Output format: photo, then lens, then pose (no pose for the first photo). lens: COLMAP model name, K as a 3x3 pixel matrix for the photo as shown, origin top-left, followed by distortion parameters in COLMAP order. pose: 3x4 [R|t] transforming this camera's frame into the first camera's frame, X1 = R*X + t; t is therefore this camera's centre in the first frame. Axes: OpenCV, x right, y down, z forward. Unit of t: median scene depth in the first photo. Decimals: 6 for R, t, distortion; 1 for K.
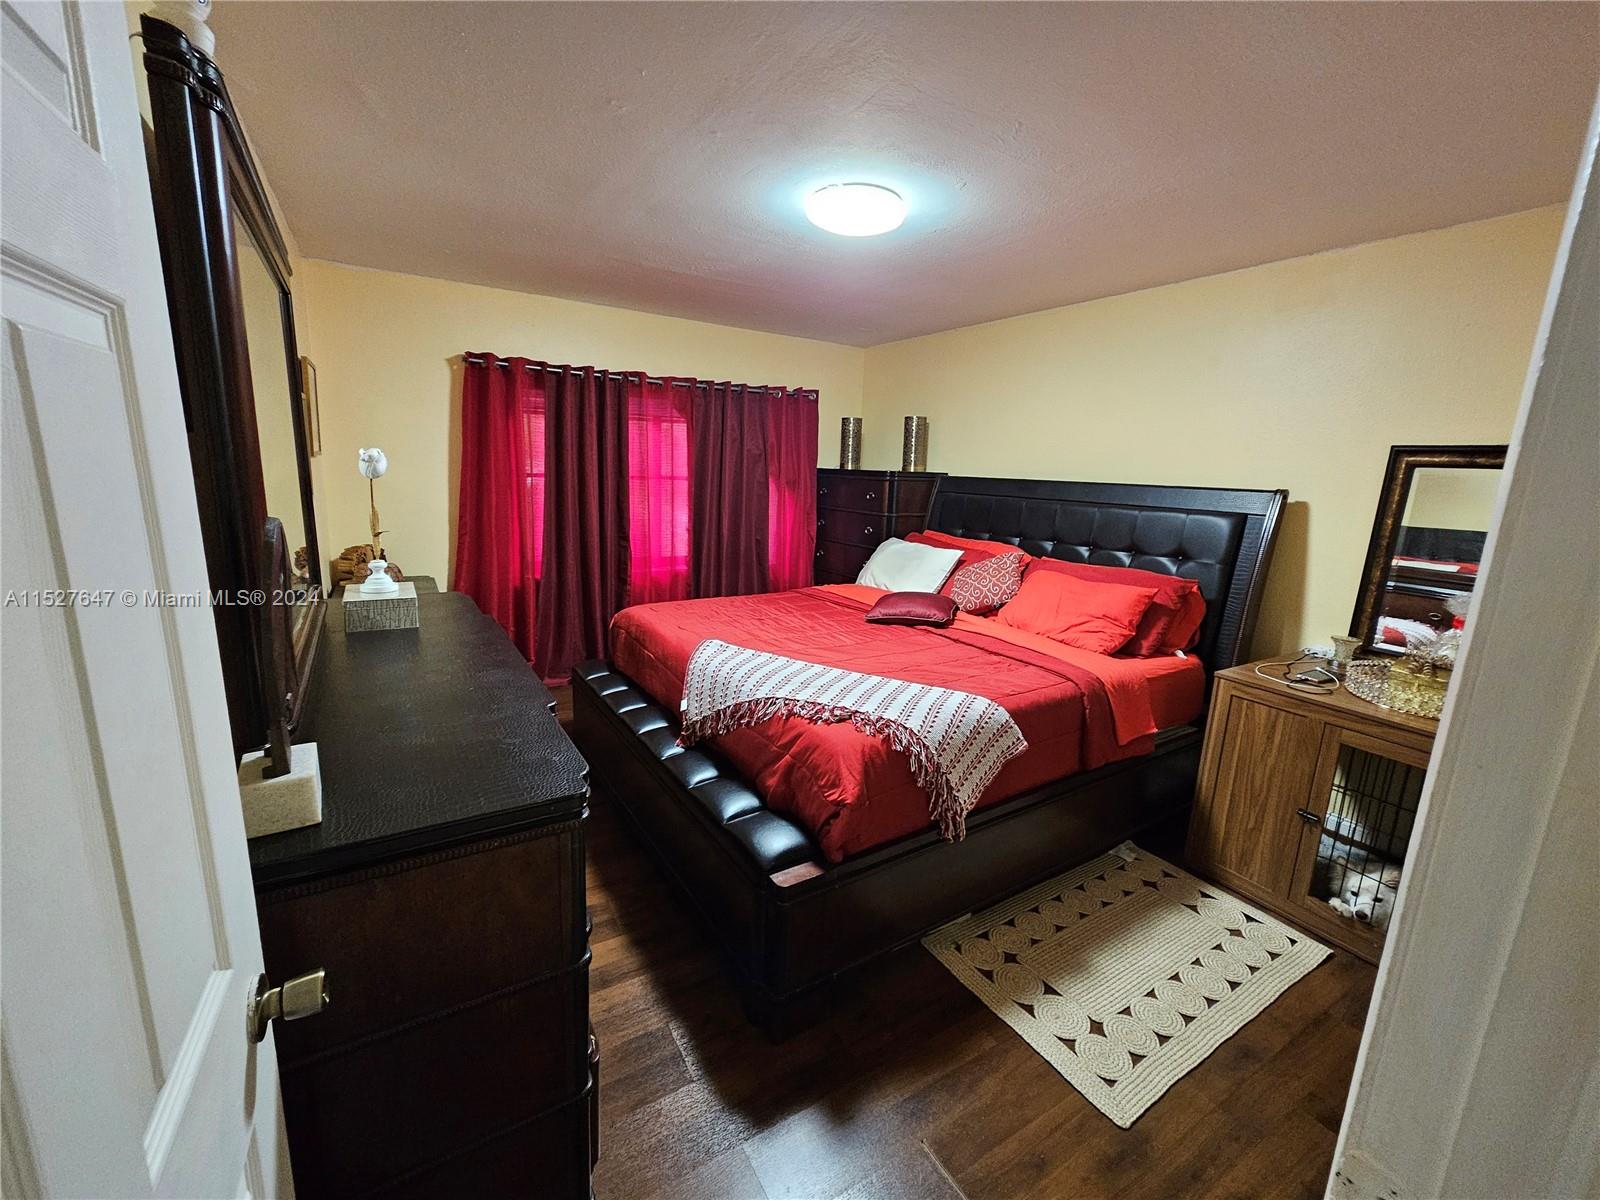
lens RADIAL K [[658.0, 0, 804.5], [0, 658.0, 596.1], [0, 0, 1]] dist [0.001803, 0.000302]
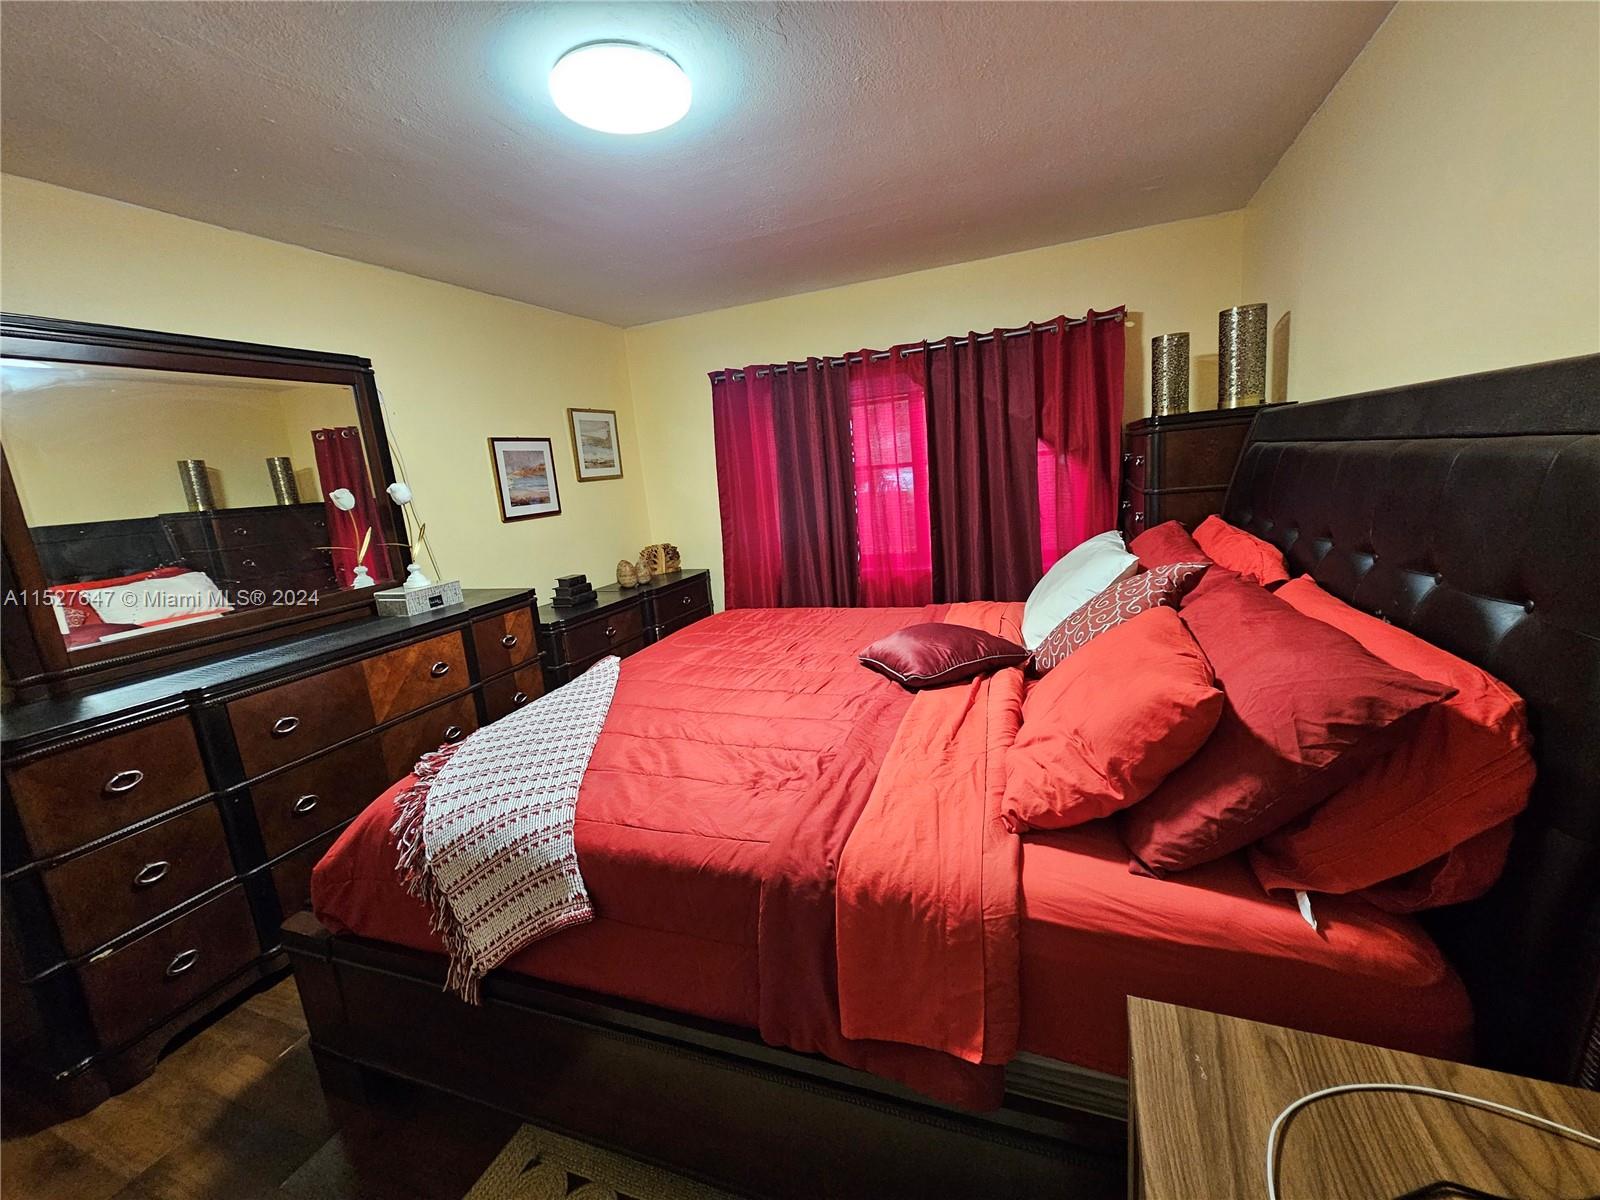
lens RADIAL K [[658.0, 0, 804.5], [0, 658.0, 596.1], [0, 0, 1]] dist [0.001803, 0.000302]
pose [[0.588605, 0.064069, -0.805878, 0.530115], [-0.044733, 0.997909, 0.046664, -0.051101], [0.807182, 0.008583, 0.590240, 0.485580]]
